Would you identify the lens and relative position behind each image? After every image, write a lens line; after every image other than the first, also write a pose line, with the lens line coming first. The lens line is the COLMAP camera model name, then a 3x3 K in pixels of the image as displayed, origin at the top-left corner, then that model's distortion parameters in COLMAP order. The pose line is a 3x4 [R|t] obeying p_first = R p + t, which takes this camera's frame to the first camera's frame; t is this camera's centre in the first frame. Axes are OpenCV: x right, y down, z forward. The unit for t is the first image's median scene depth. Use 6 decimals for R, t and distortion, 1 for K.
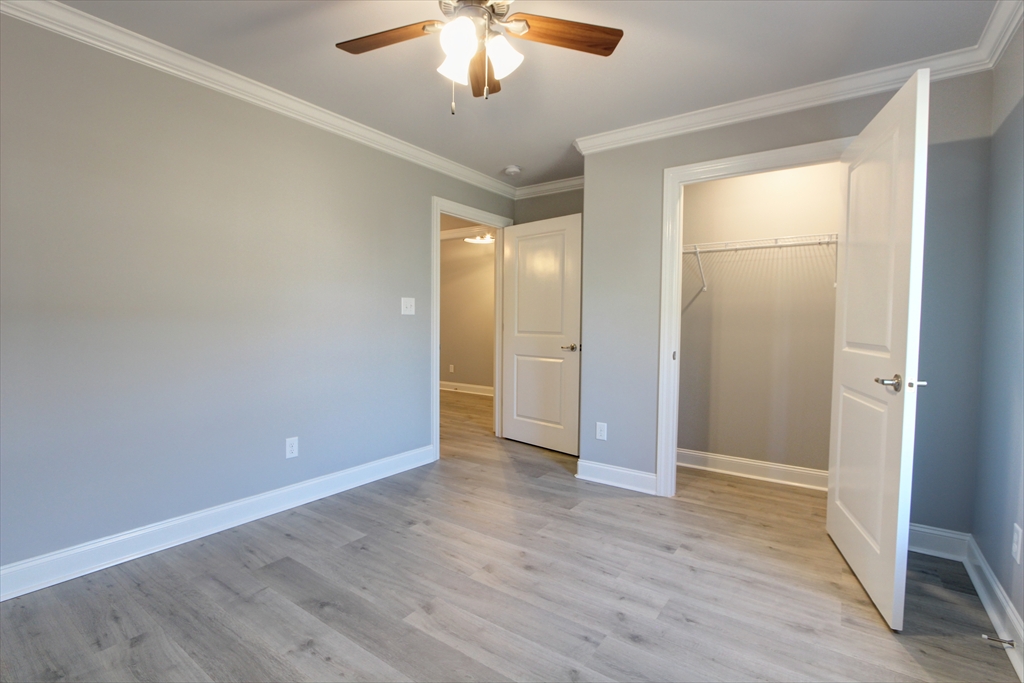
lens RADIAL K [[488.2, 0, 512.0], [0, 488.2, 341.5], [0, 0, 1]] dist [-0.003718, -0.000351]
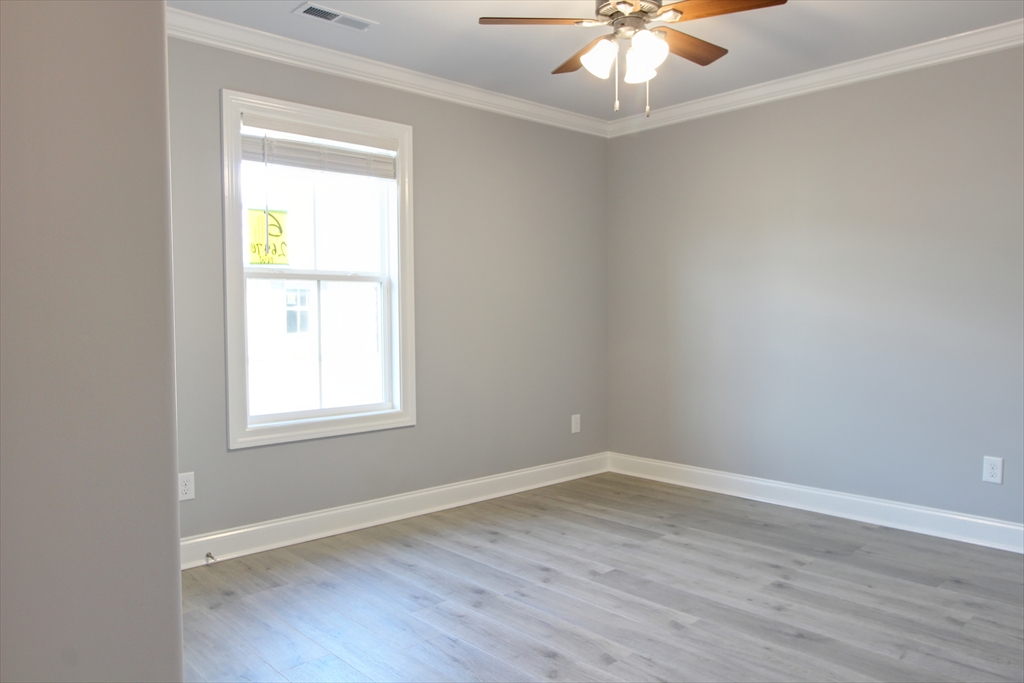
lens RADIAL K [[723.3, 0, 512.0], [0, 723.3, 341.5], [0, 0, 1]] dist [0.002100, 0.002946]
pose [[-0.978311, -0.011850, 0.206801, -0.147752], [0.004965, 0.996734, 0.080599, -0.094674], [-0.207081, 0.079878, -0.975057, 2.402349]]
